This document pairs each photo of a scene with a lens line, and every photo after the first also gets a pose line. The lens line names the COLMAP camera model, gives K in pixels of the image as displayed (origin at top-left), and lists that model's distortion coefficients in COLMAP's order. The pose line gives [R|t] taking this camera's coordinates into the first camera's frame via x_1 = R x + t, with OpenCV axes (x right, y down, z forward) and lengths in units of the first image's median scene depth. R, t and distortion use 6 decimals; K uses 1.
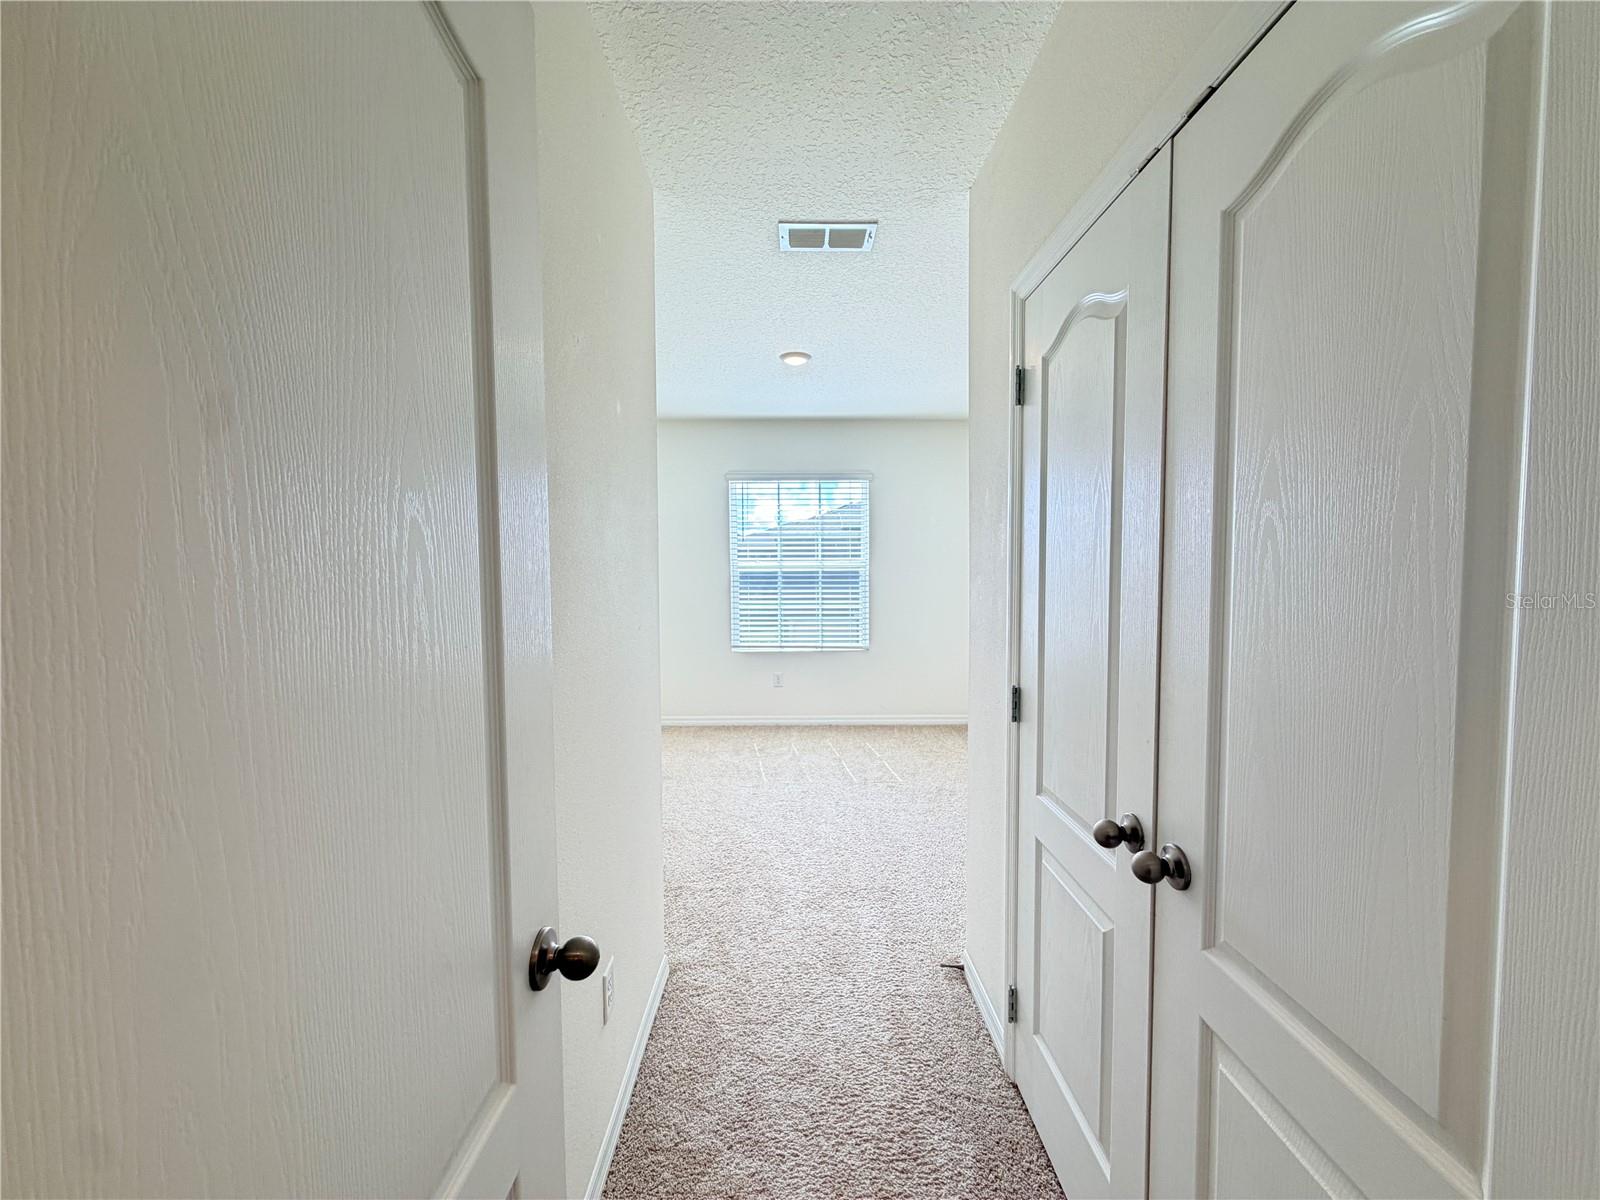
lens RADIAL K [[643.8, 0, 800.0], [0, 643.8, 600.0], [0, 0, 1]] dist [-0.000517, -0.000038]
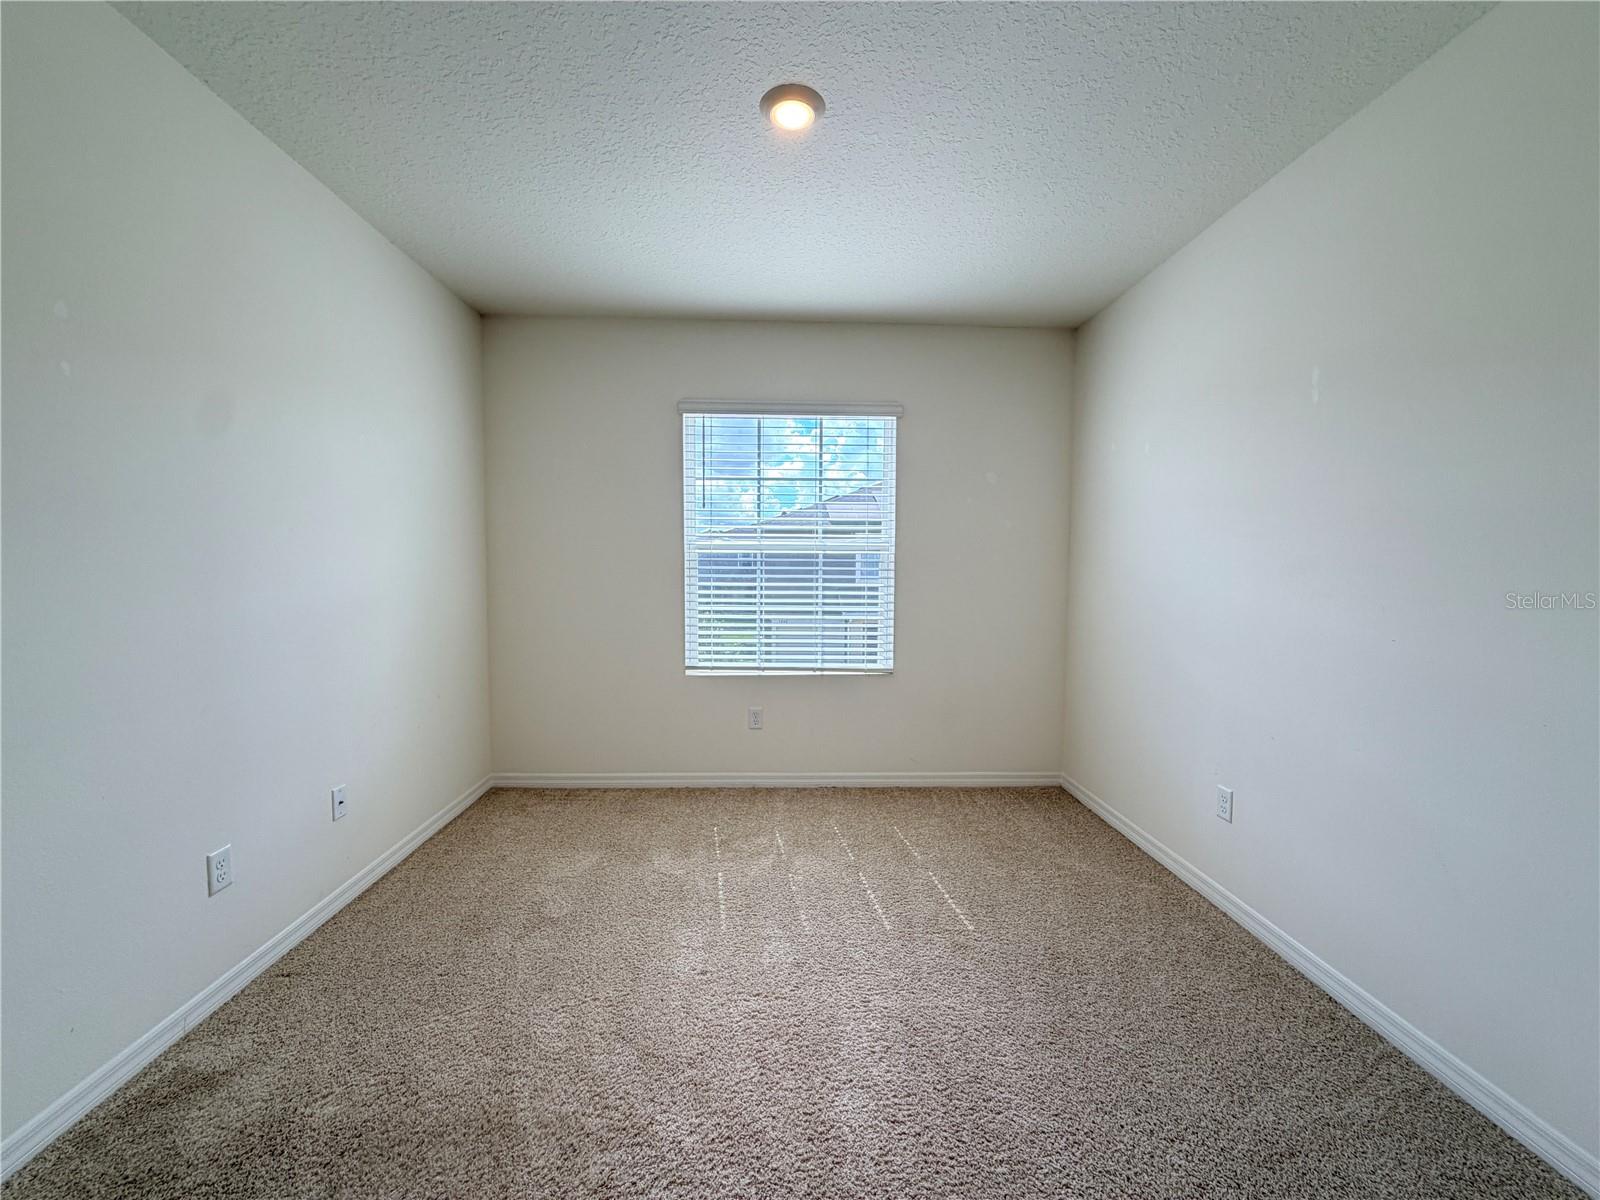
lens RADIAL K [[643.8, 0, 800.0], [0, 643.8, 600.0], [0, 0, 1]] dist [-0.000517, -0.000038]
pose [[0.999597, 0.009638, 0.026688, -0.007278], [-0.009968, 0.999875, 0.012244, -0.006008], [-0.026566, -0.012505, 0.999569, 0.343850]]
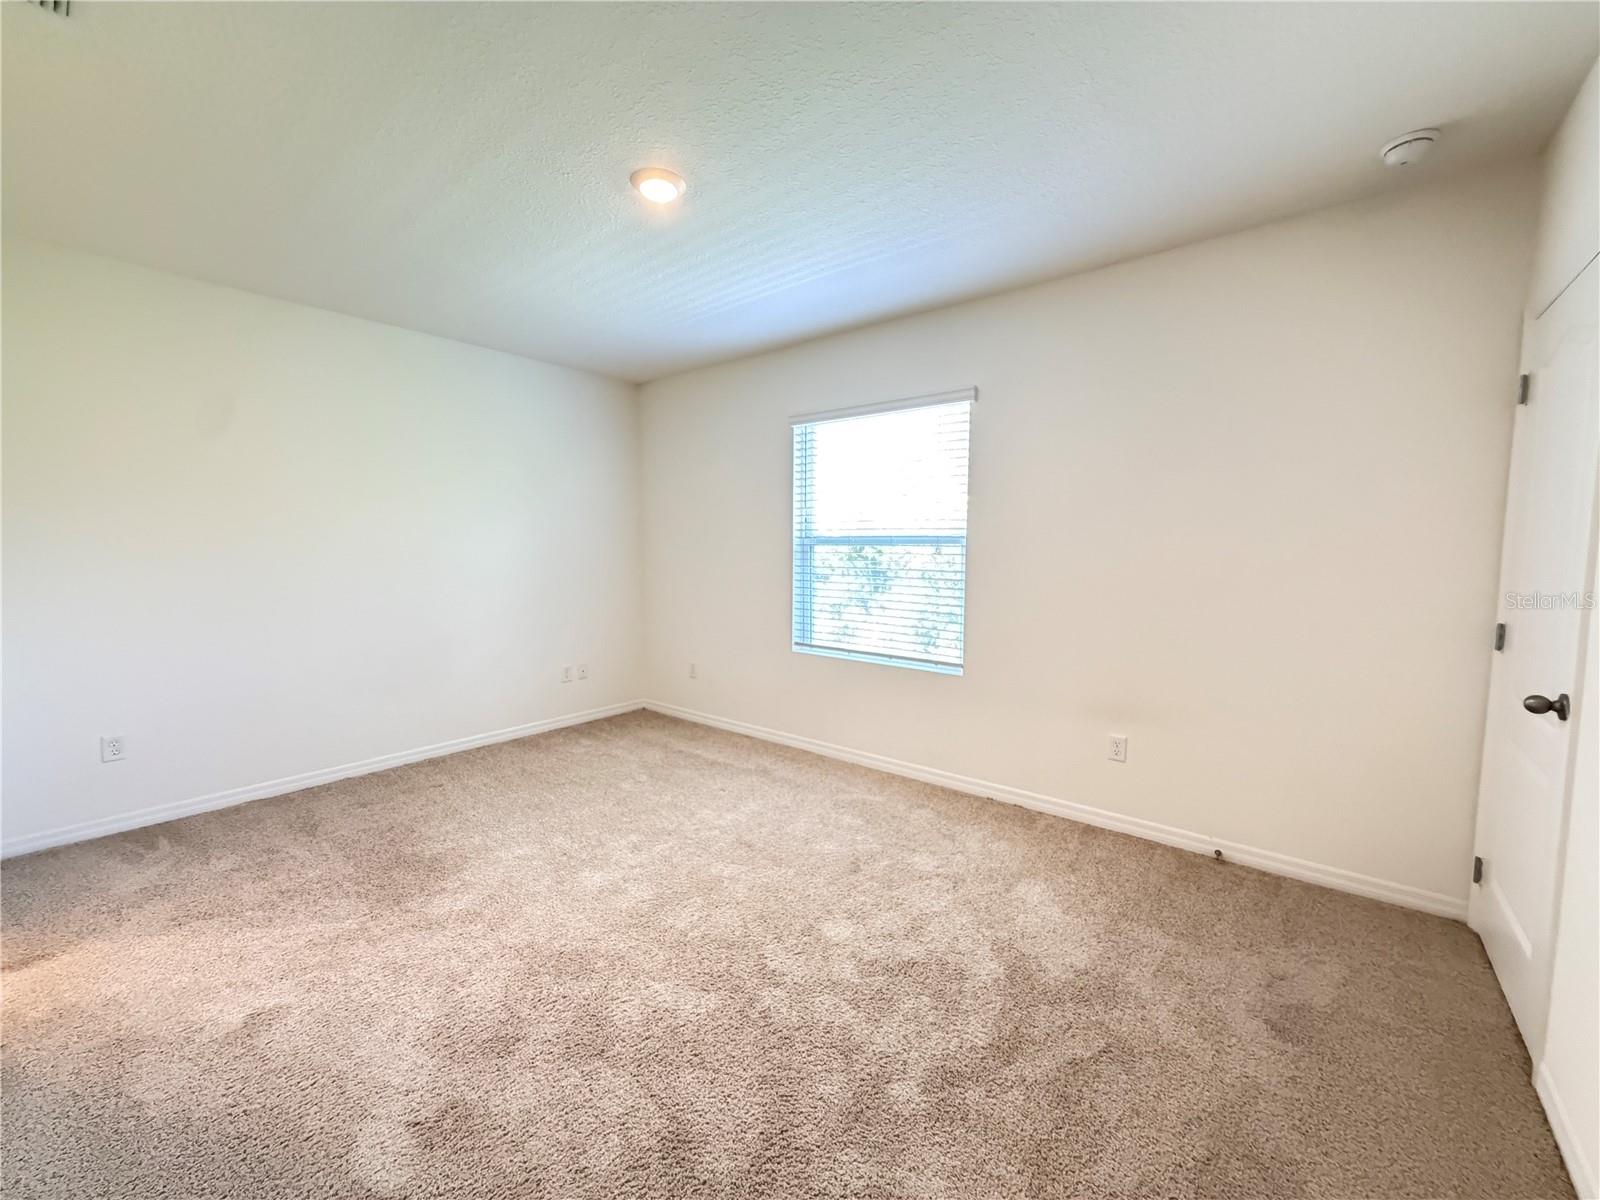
lens RADIAL K [[643.8, 0, 800.0], [0, 643.8, 600.0], [0, 0, 1]] dist [-0.000517, -0.000038]
pose [[0.776238, 0.062047, -0.627379, 0.389495], [-0.065850, 0.997681, 0.017195, 0.007895], [0.626991, 0.027965, 0.778524, 0.416306]]
